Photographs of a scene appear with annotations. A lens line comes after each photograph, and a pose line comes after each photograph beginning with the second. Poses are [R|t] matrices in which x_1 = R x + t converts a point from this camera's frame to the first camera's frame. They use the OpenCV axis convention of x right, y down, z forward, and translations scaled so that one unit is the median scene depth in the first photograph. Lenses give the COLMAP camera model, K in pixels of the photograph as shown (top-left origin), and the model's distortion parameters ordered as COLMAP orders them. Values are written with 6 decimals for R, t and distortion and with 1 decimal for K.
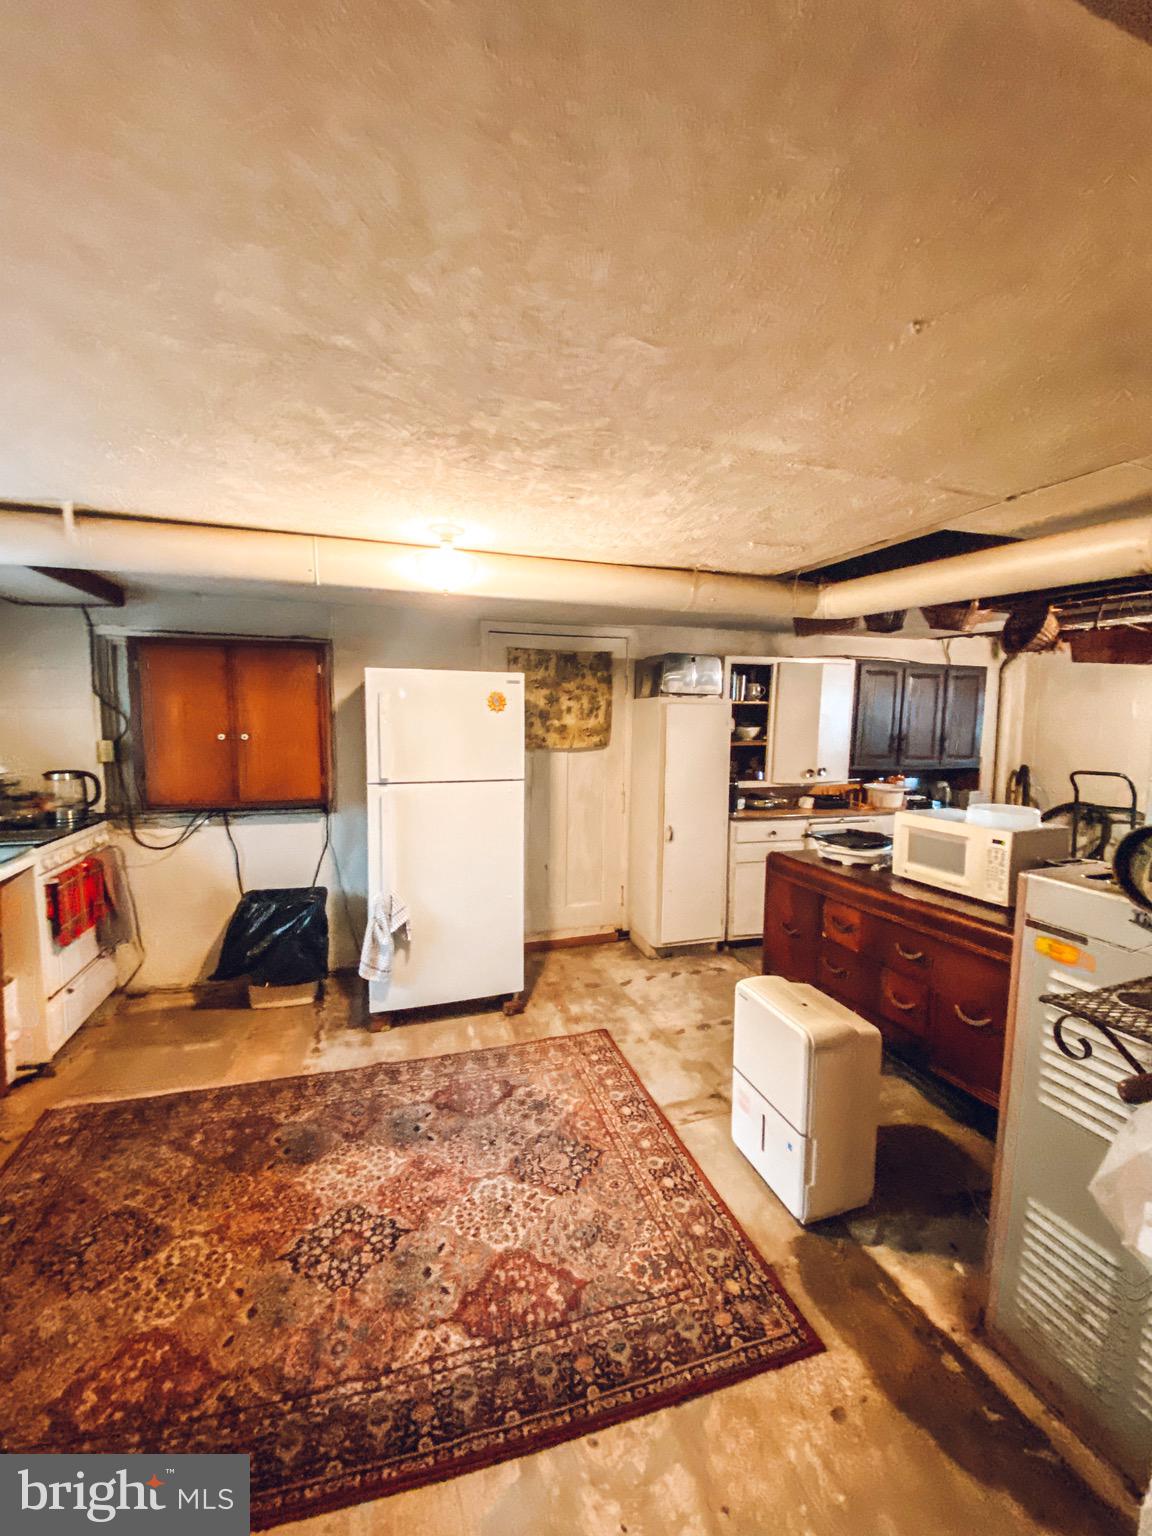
lens RADIAL K [[622.2, 0, 580.6], [0, 622.2, 760.6], [0, 0, 1]] dist [0.009682, -0.017346]
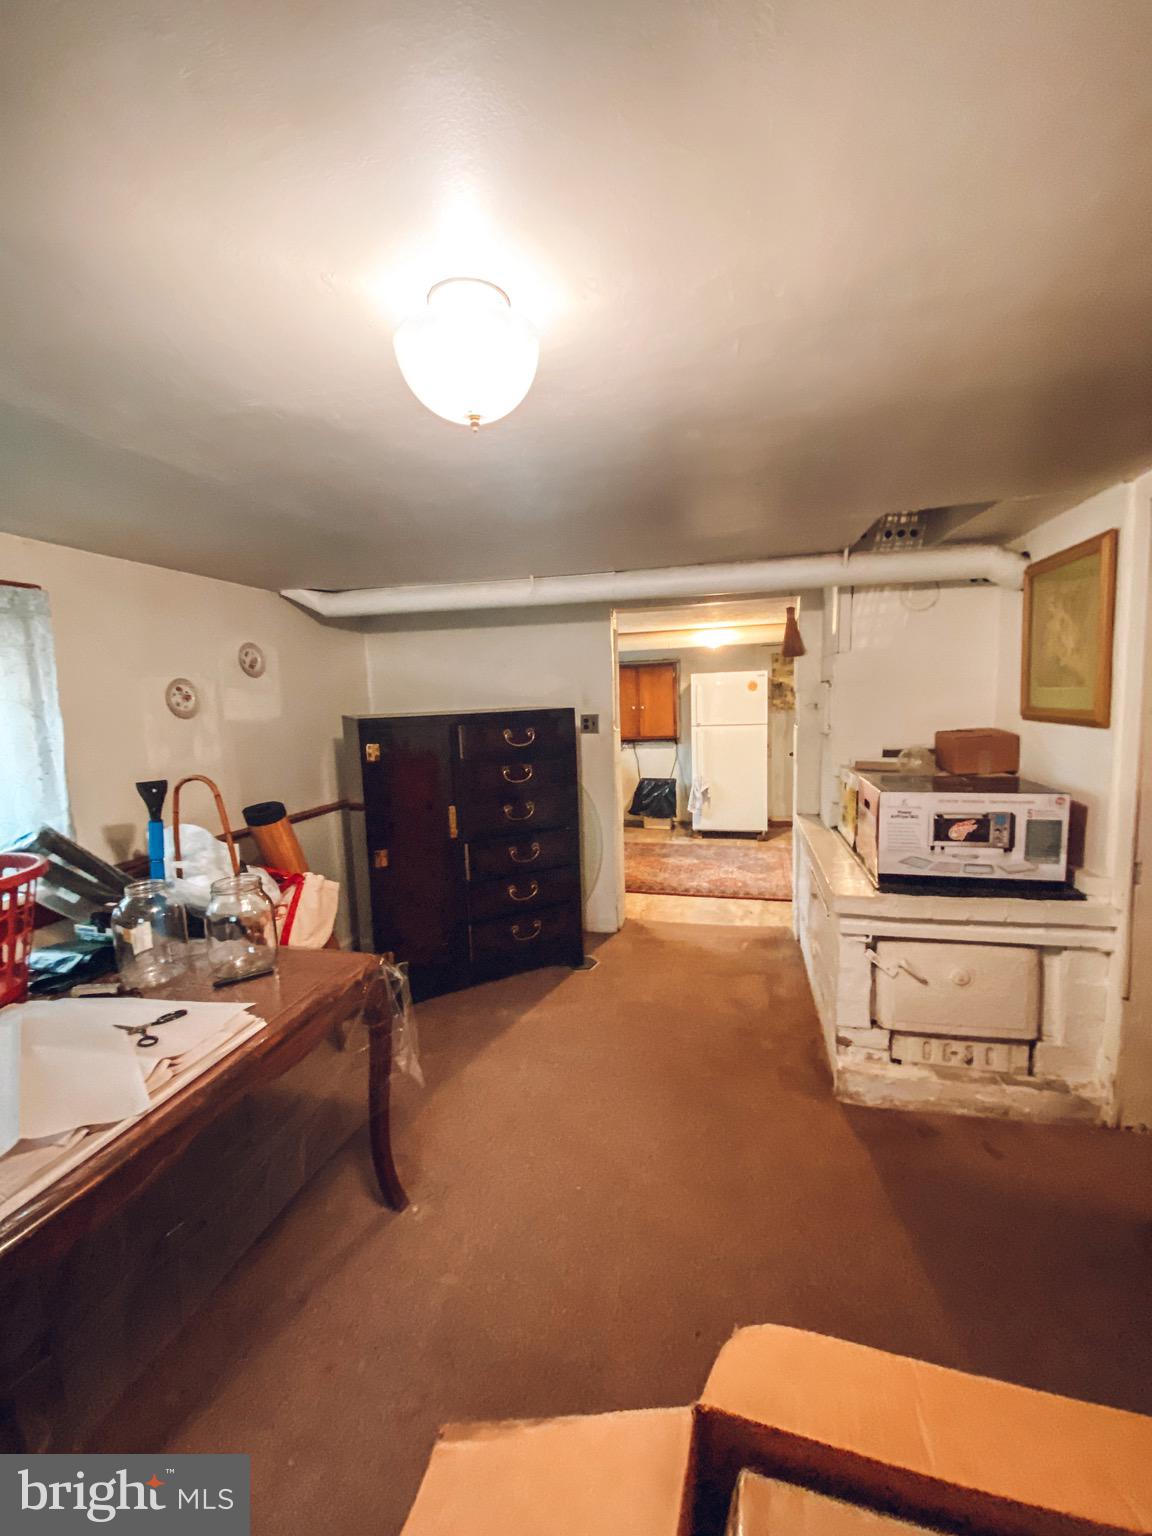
lens RADIAL K [[621.5, 0, 561.3], [0, 621.5, 768.2], [0, 0, 1]] dist [0.008763, -0.015779]
pose [[0.829736, 0.028824, -0.557411, 0.637689], [-0.001629, 0.998786, 0.049223, 0.096944], [0.558153, -0.039934, 0.828777, -1.383396]]
